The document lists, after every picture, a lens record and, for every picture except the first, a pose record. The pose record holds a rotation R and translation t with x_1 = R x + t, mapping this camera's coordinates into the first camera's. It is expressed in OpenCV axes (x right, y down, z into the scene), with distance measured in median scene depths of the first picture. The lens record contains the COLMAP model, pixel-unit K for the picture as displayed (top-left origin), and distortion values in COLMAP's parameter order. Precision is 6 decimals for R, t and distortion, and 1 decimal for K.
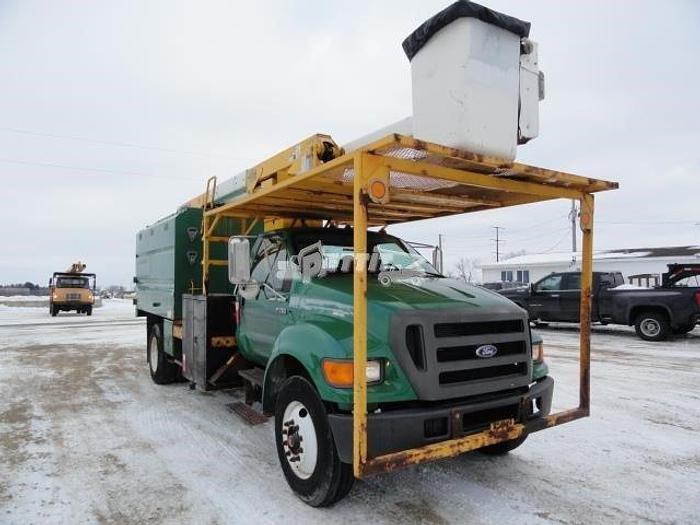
lens RADIAL K [[487.7, 0, 350.0], [0, 487.7, 262.5], [0, 0, 1]] dist [-0.003357, 0.005830]
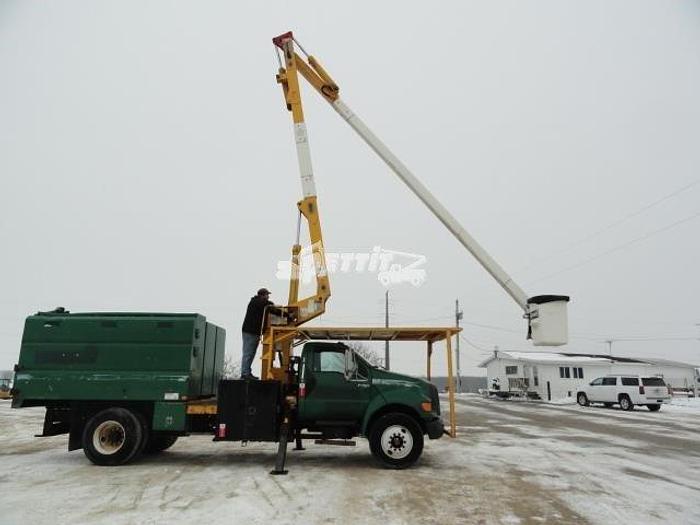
lens RADIAL K [[487.7, 0, 350.0], [0, 487.7, 262.5], [0, 0, 1]] dist [-0.003357, 0.005830]
pose [[0.547921, 0.200507, 0.812145, -1.945227], [-0.039269, 0.975944, -0.214454, 0.031215], [-0.835608, 0.085612, 0.542614, -0.139504]]
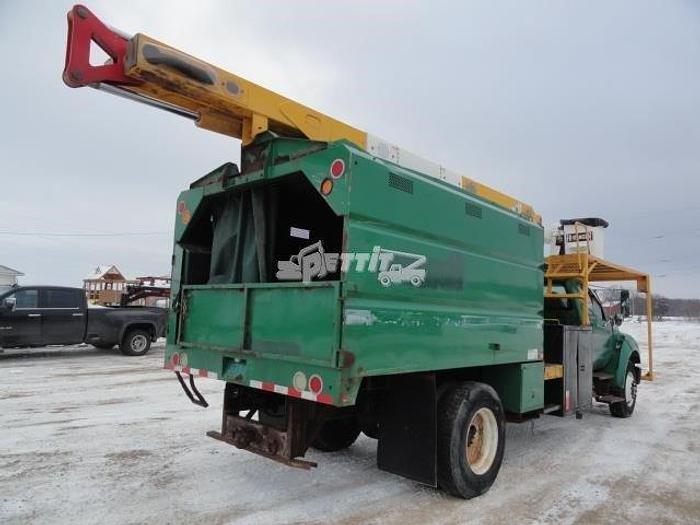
lens RADIAL K [[487.7, 0, 350.0], [0, 487.7, 262.5], [0, 0, 1]] dist [-0.003357, 0.005830]
pose [[-0.248273, 0.089433, 0.964553, -1.647670], [-0.072978, 0.991173, -0.110685, 0.113755], [-0.965937, -0.097872, -0.239554, 2.352195]]
